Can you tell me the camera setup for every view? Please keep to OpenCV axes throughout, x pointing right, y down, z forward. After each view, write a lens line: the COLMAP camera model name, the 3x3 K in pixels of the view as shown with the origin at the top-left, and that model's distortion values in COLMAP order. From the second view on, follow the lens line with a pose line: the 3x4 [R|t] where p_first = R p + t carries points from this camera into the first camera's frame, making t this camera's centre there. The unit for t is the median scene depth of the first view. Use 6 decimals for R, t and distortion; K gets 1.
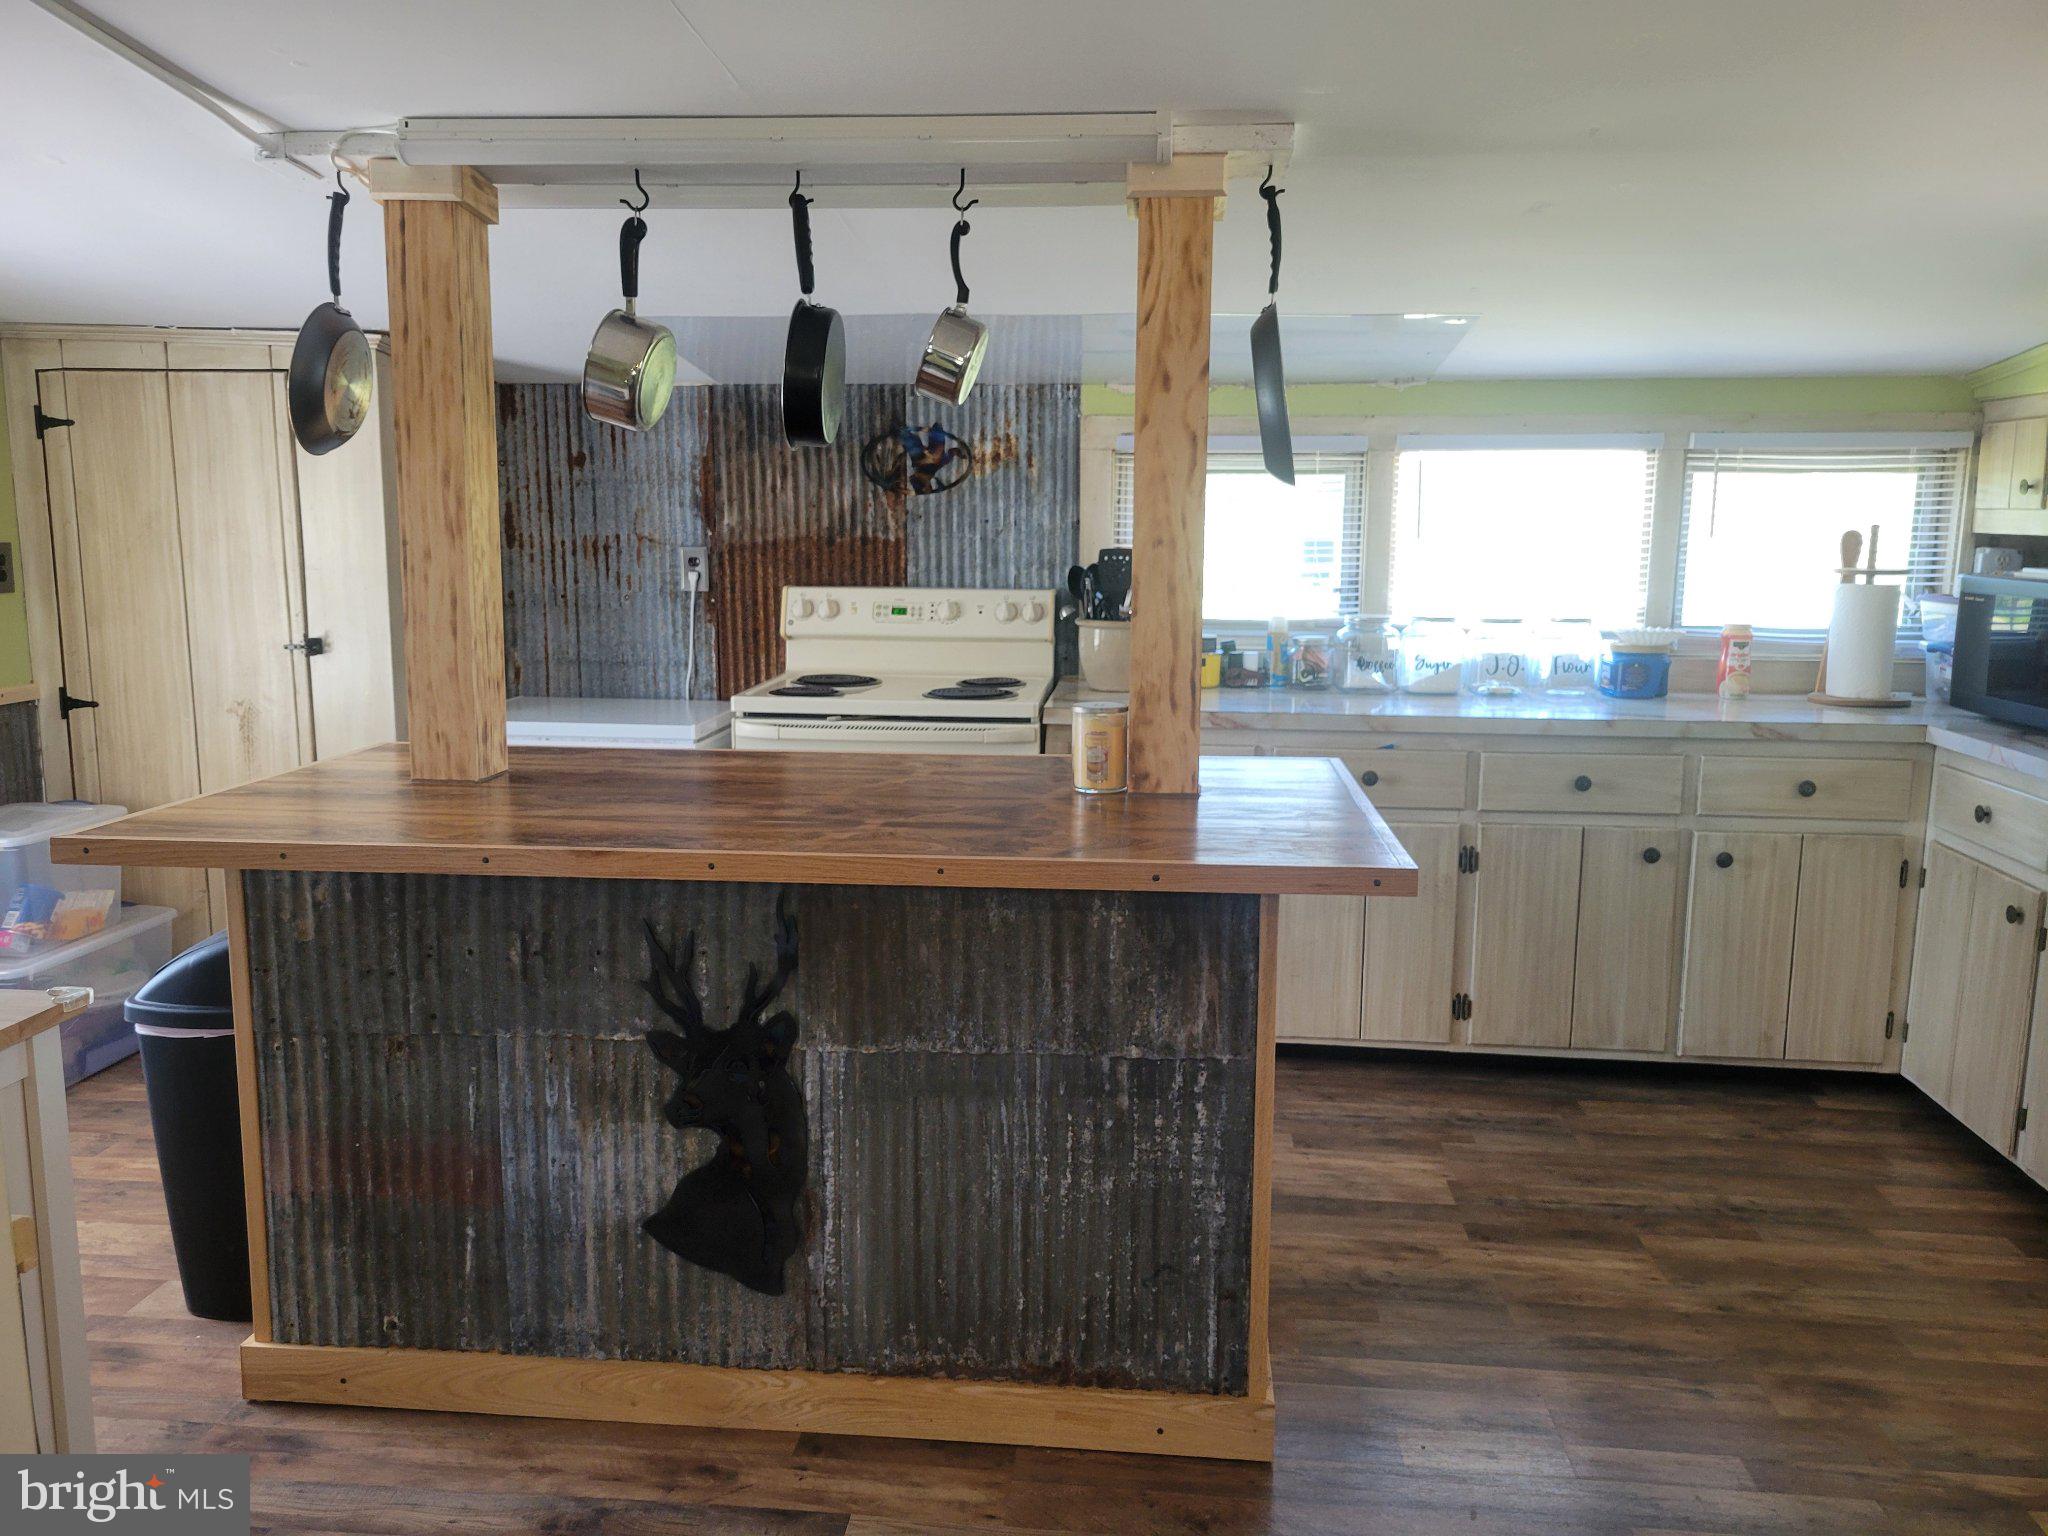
lens RADIAL K [[1558.2, 0, 1012.4], [0, 1558.2, 756.4], [0, 0, 1]] dist [0.047950, -0.036542]
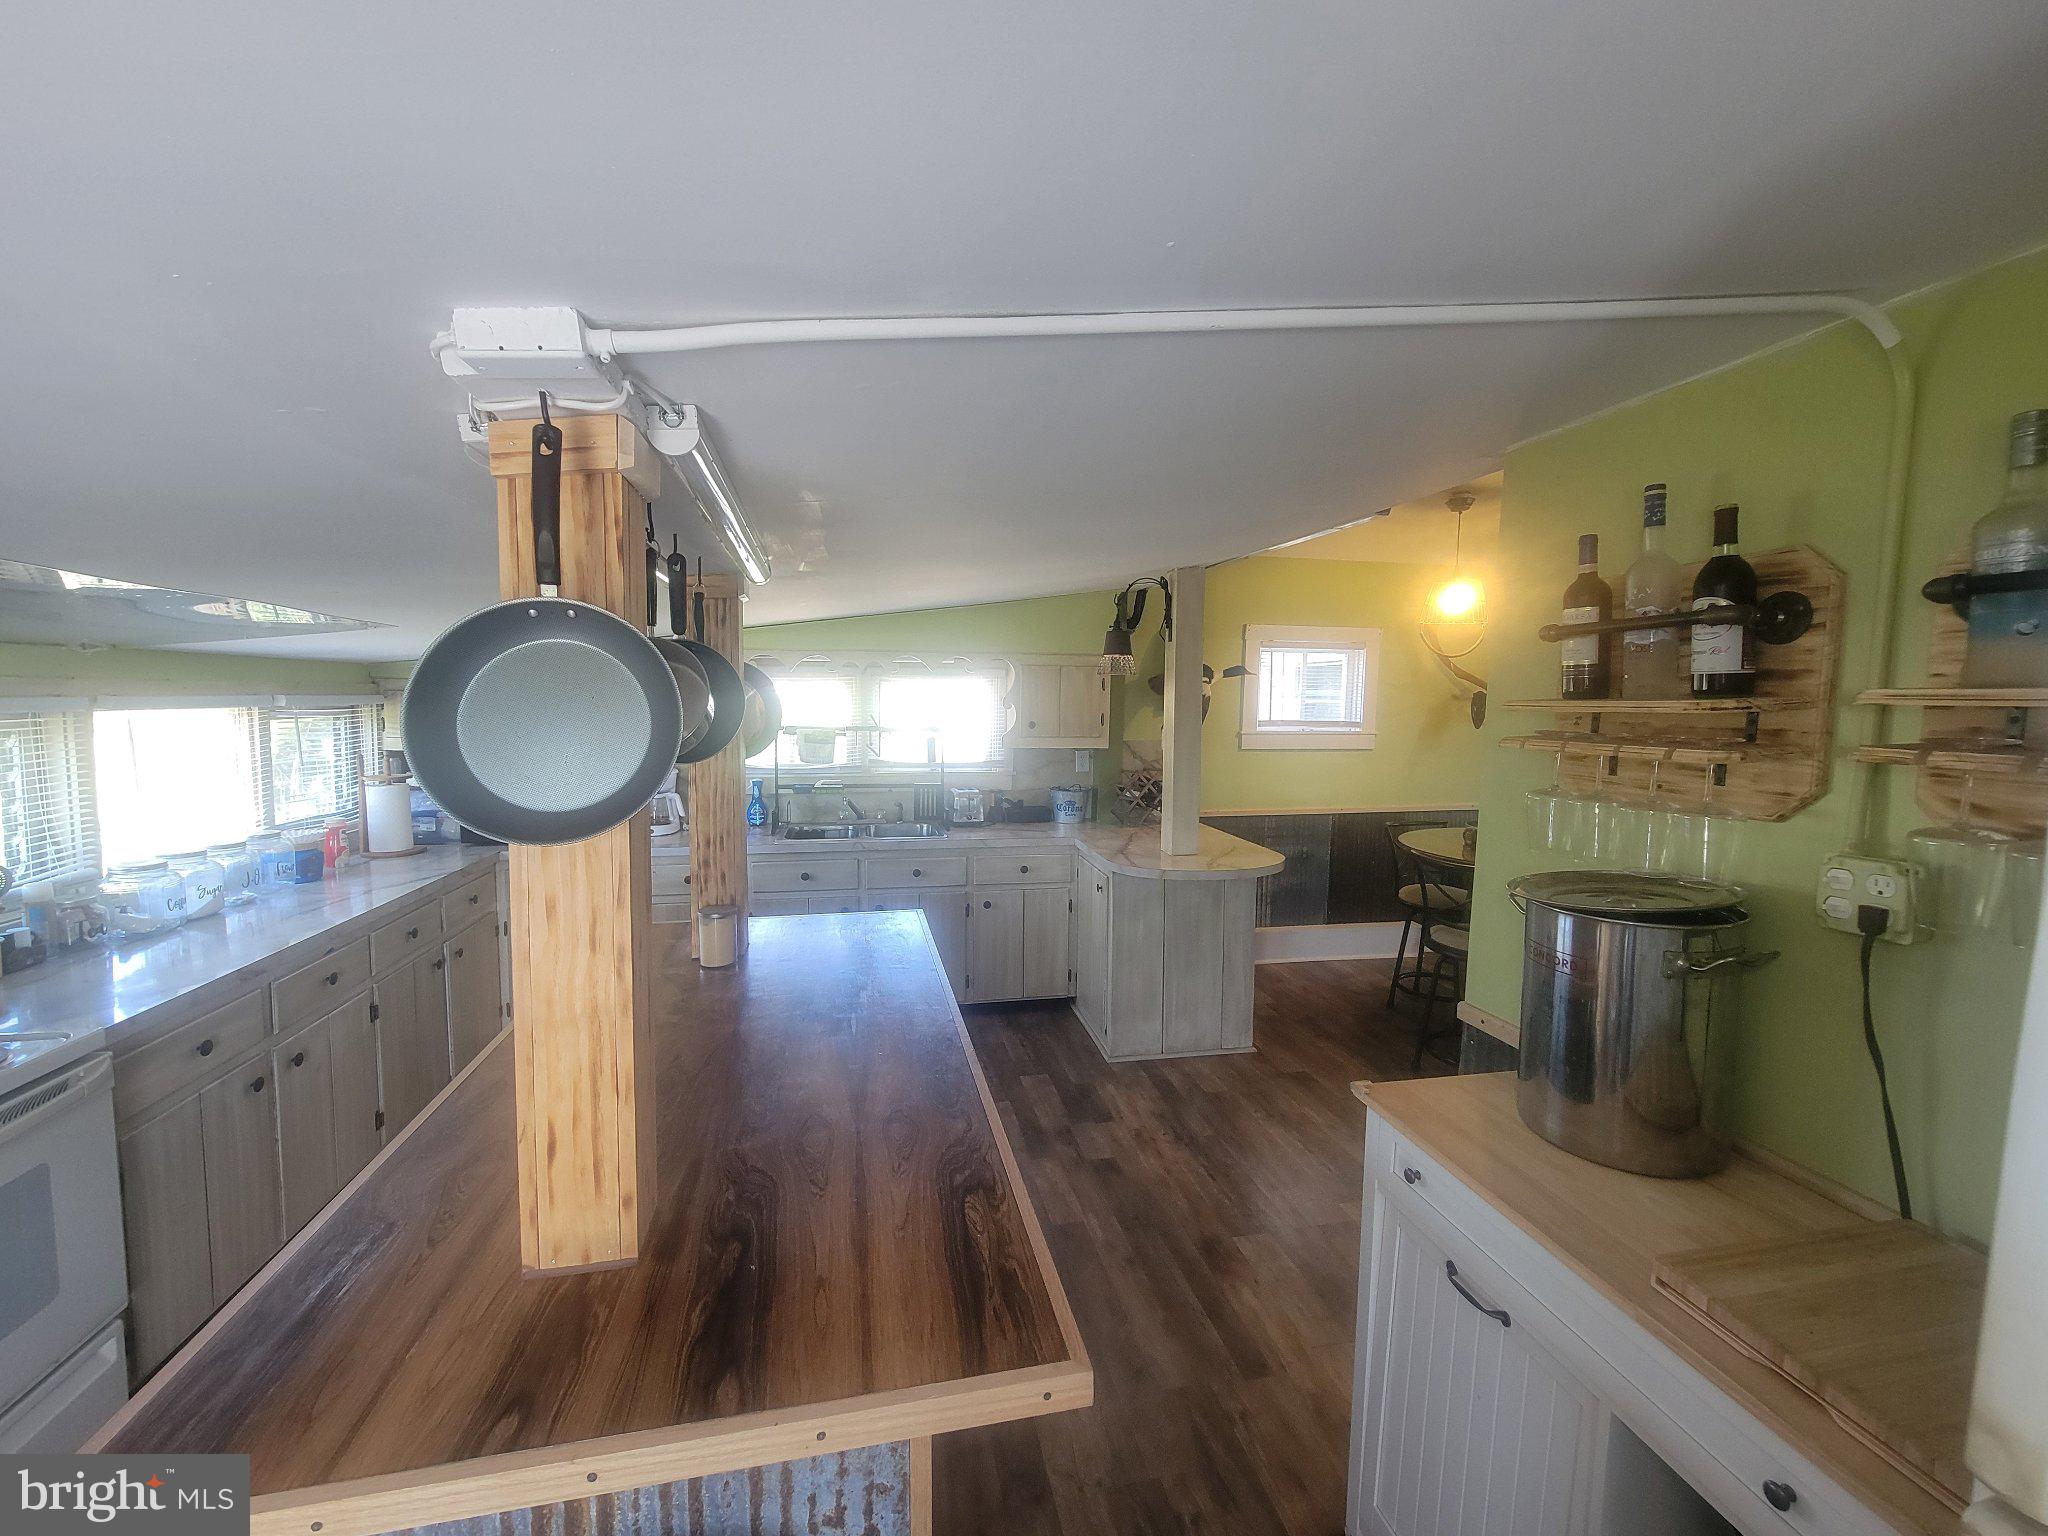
lens RADIAL K [[841.6, 0, 1022.3], [0, 841.6, 765.7], [0, 0, 1]] dist [-0.000273, -0.000593]
pose [[-0.304434, -0.089456, 0.948324, -0.630399], [0.135660, 0.981360, 0.136122, -0.190906], [-0.942824, 0.170090, -0.286623, 0.728701]]
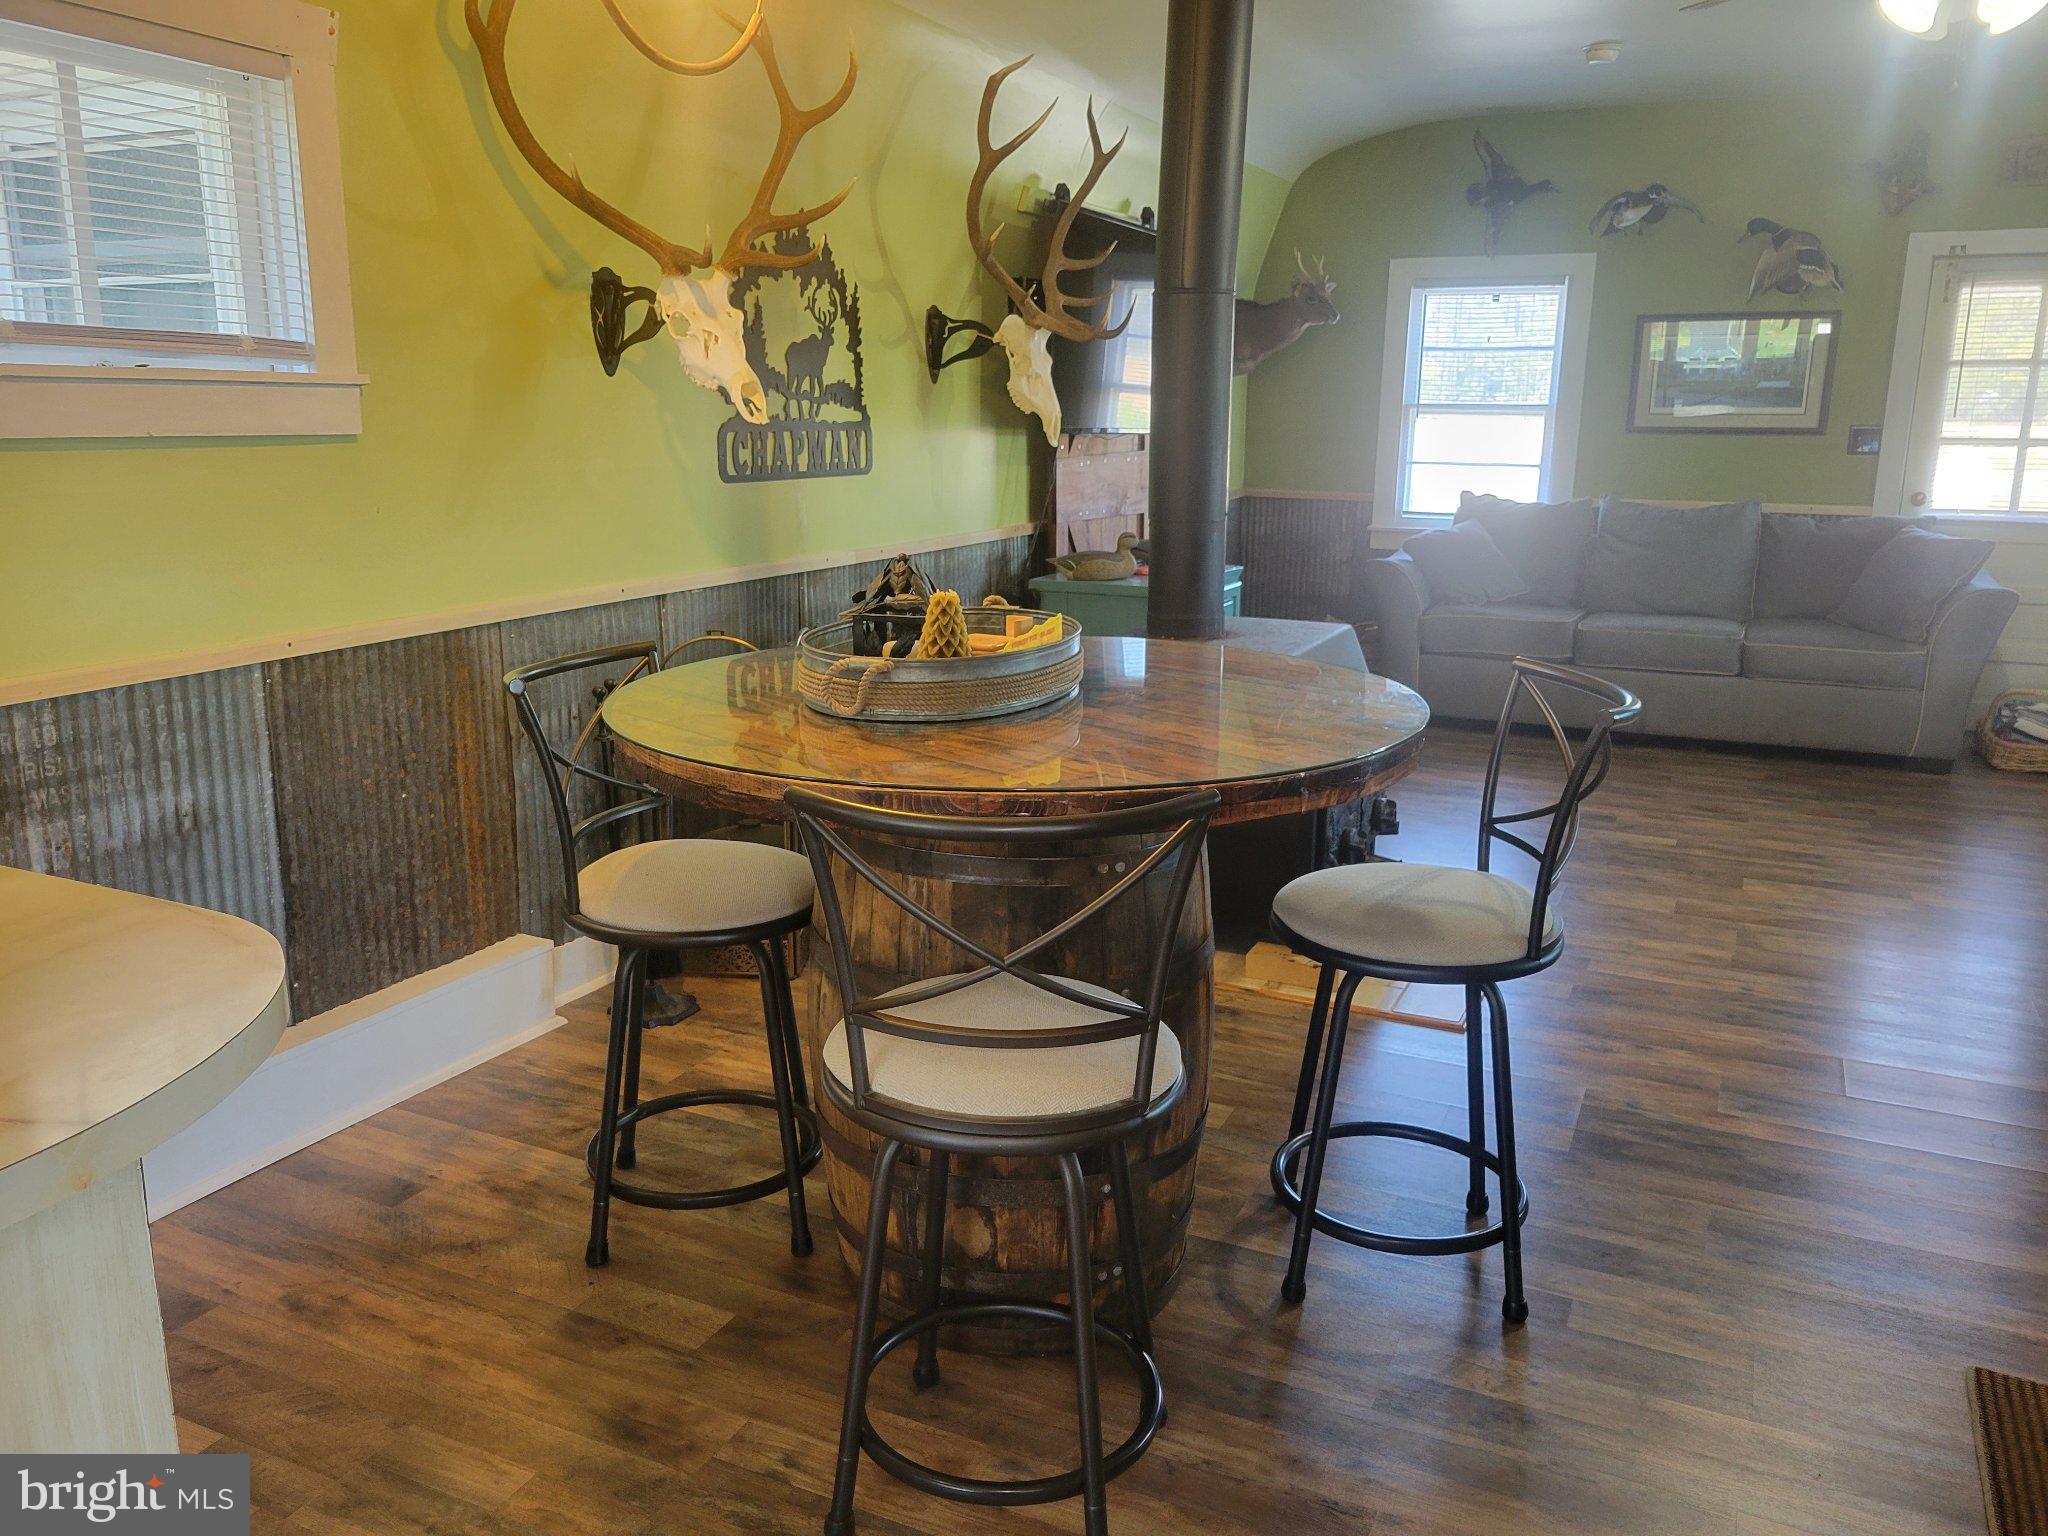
lens RADIAL K [[1558.2, 0, 1011.8], [0, 1558.2, 755.4], [0, 0, 1]] dist [0.047950, -0.036542]
pose [[-0.940769, -0.086147, 0.327921, -0.007295], [0.040071, 0.932153, 0.359842, -0.058198], [-0.336672, 0.351668, -0.873488, 0.384044]]
